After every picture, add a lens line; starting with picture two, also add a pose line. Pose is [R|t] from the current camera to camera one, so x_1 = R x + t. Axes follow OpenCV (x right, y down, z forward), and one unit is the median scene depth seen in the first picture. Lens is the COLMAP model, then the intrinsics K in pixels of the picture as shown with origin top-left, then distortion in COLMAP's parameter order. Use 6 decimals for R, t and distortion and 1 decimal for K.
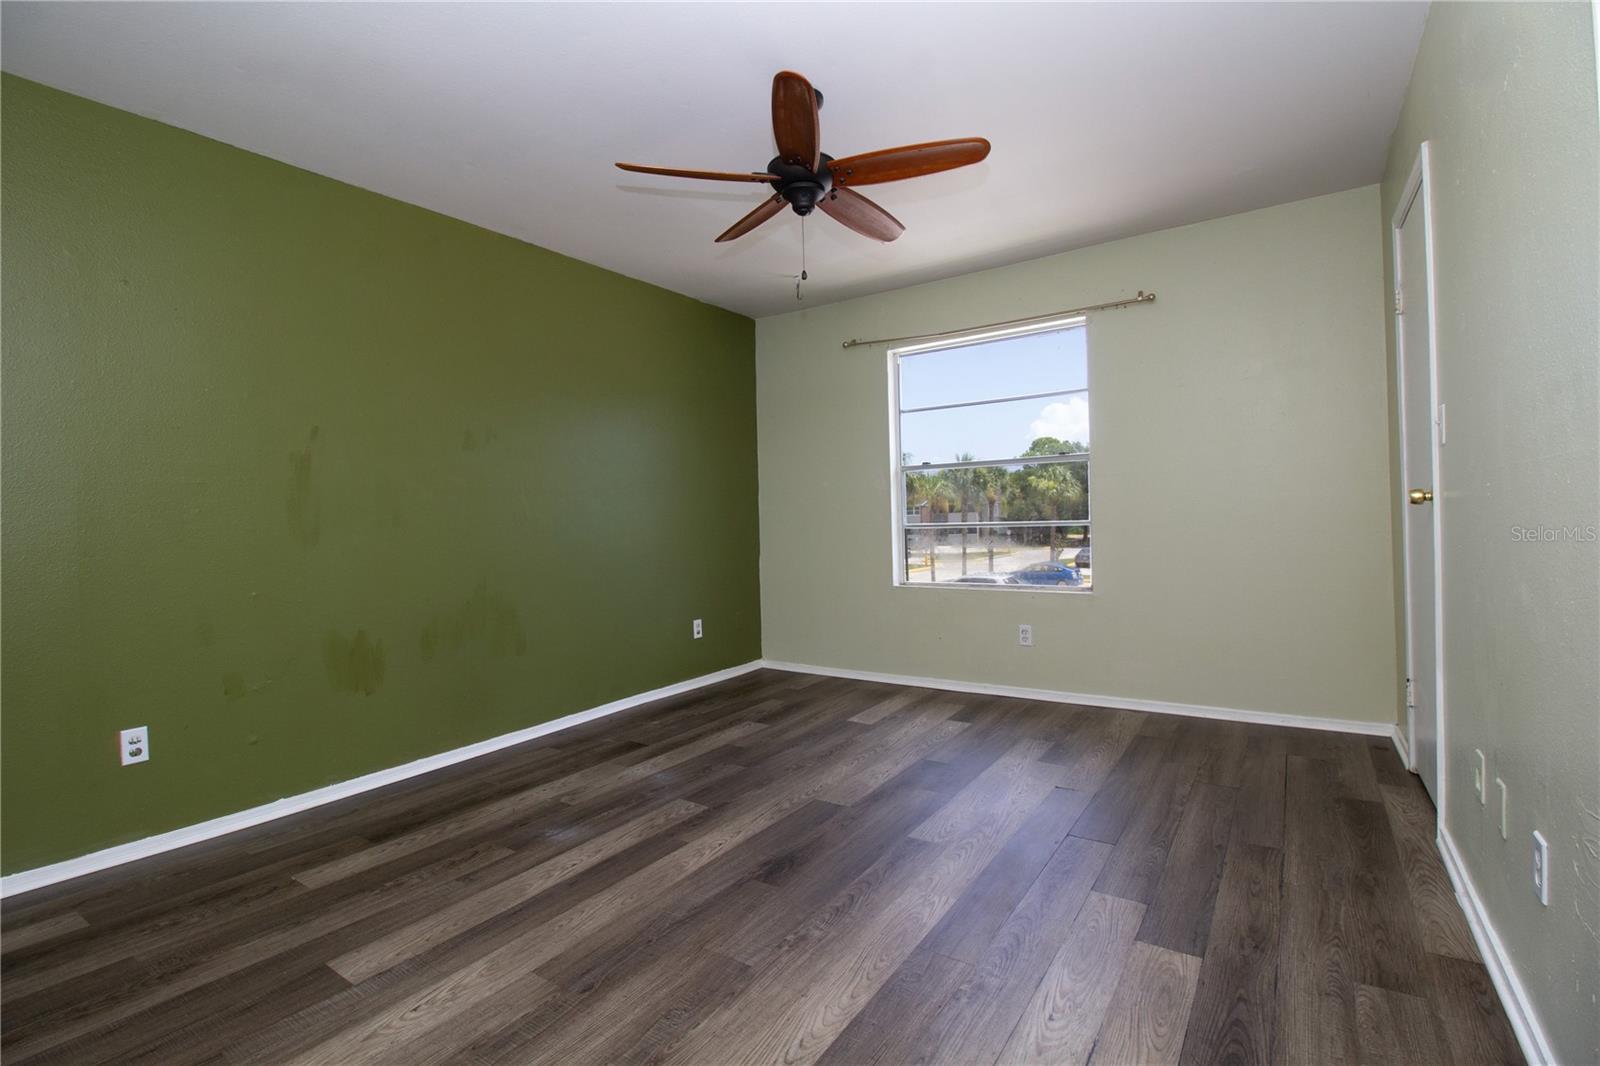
lens RADIAL K [[739.6, 0, 784.1], [0, 739.6, 516.8], [0, 0, 1]] dist [0.001525, -0.000235]
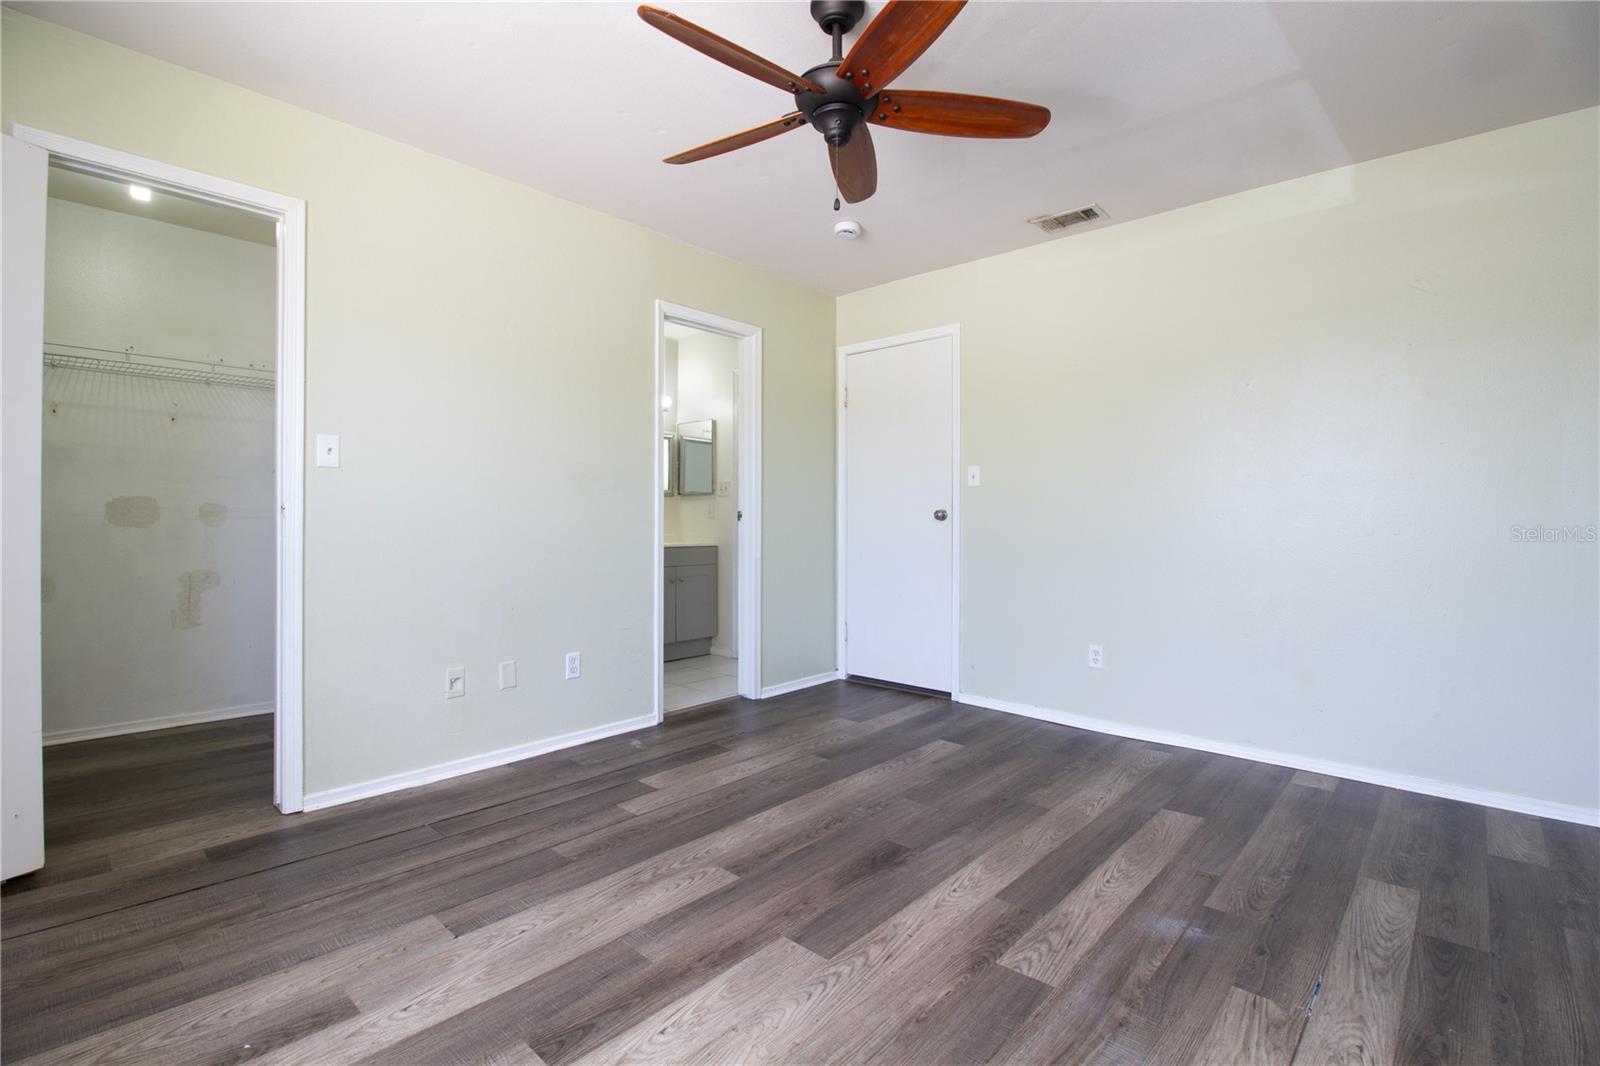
lens RADIAL K [[739.6, 0, 784.1], [0, 739.6, 516.8], [0, 0, 1]] dist [0.001525, -0.000235]
pose [[-0.988731, 0.022034, 0.148073, -0.027803], [0.020629, 0.999727, -0.011014, 0.011627], [-0.148275, -0.007836, -0.988915, 1.983500]]
